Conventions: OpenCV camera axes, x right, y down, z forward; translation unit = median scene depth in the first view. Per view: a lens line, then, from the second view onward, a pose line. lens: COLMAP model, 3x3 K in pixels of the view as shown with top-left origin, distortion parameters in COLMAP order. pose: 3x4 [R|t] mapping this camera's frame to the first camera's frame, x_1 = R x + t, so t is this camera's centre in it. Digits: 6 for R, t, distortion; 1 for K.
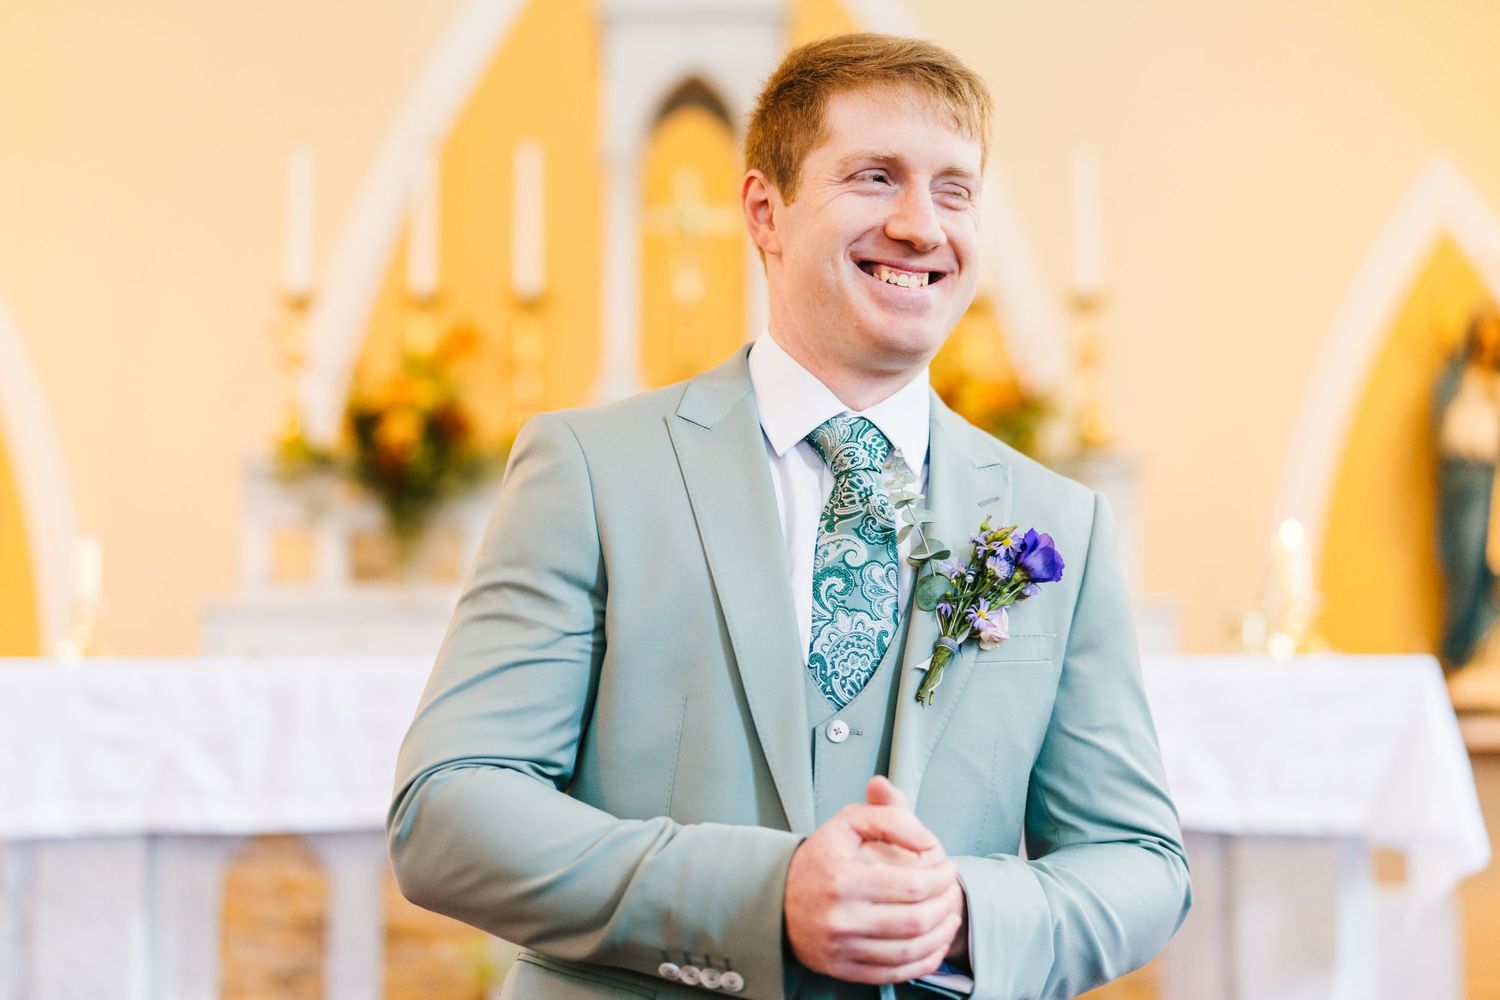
lens RADIAL K [[2231.2, 0, 744.2], [0, 2231.2, 510.4], [0, 0, 1]] dist [0.072107, 0.000000]
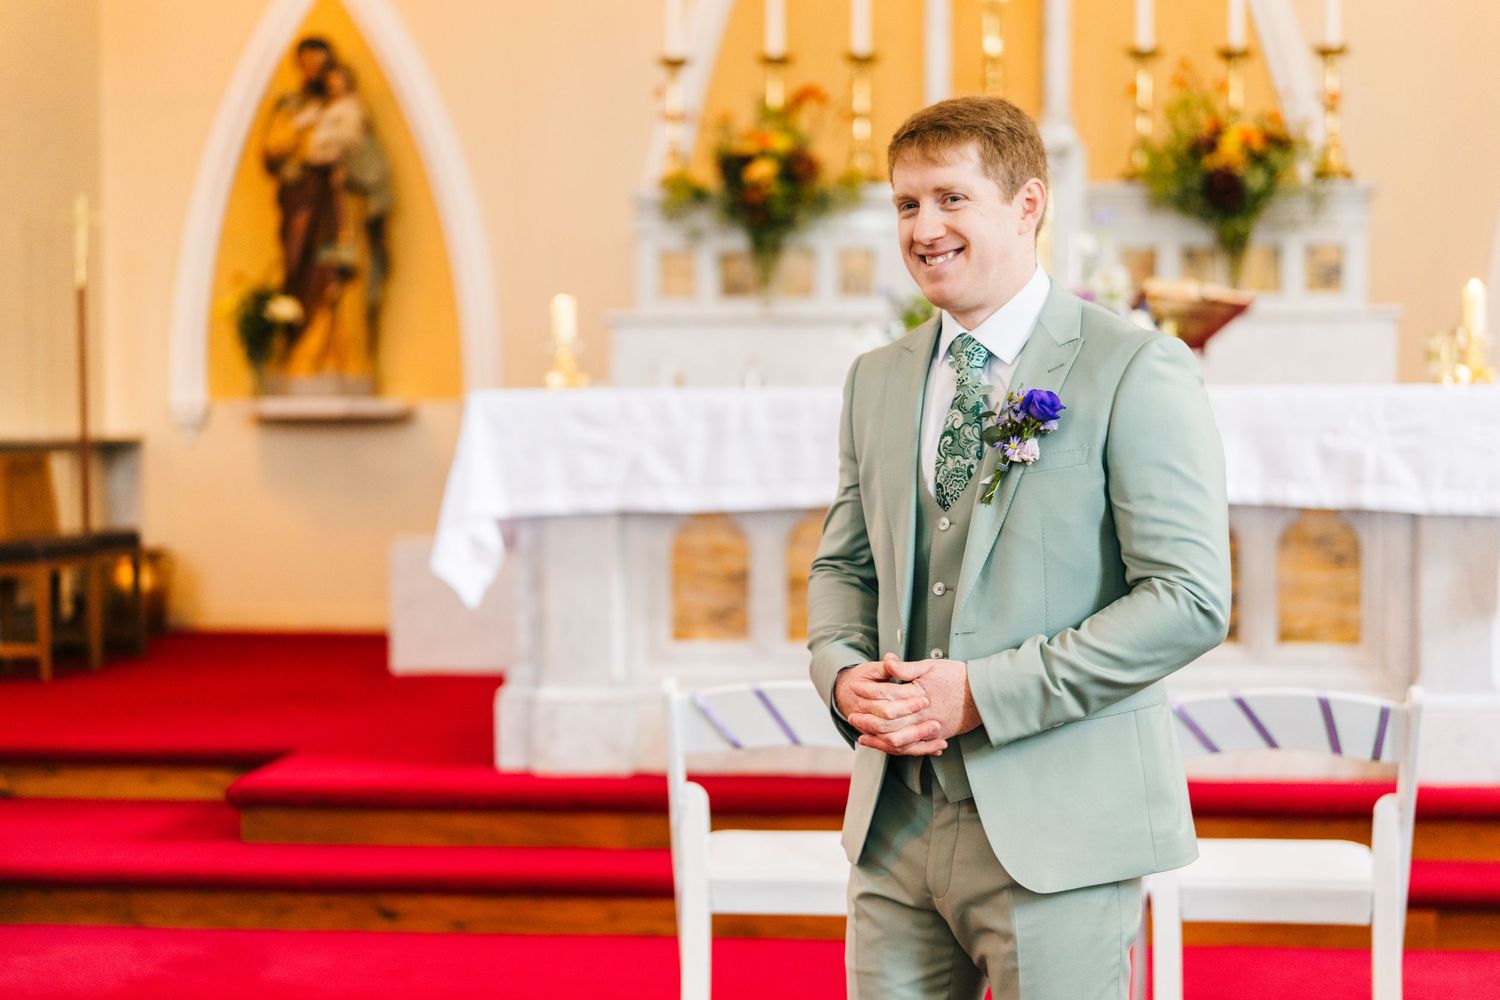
lens RADIAL K [[2231.2, 0, 758.8], [0, 2231.2, 497.7], [0, 0, 1]] dist [0.072107, 0.000000]
pose [[0.994232, -0.004521, -0.107156, -0.028970], [0.023430, 0.984133, 0.175877, -0.095950], [0.104661, -0.177373, 0.978563, -0.309868]]
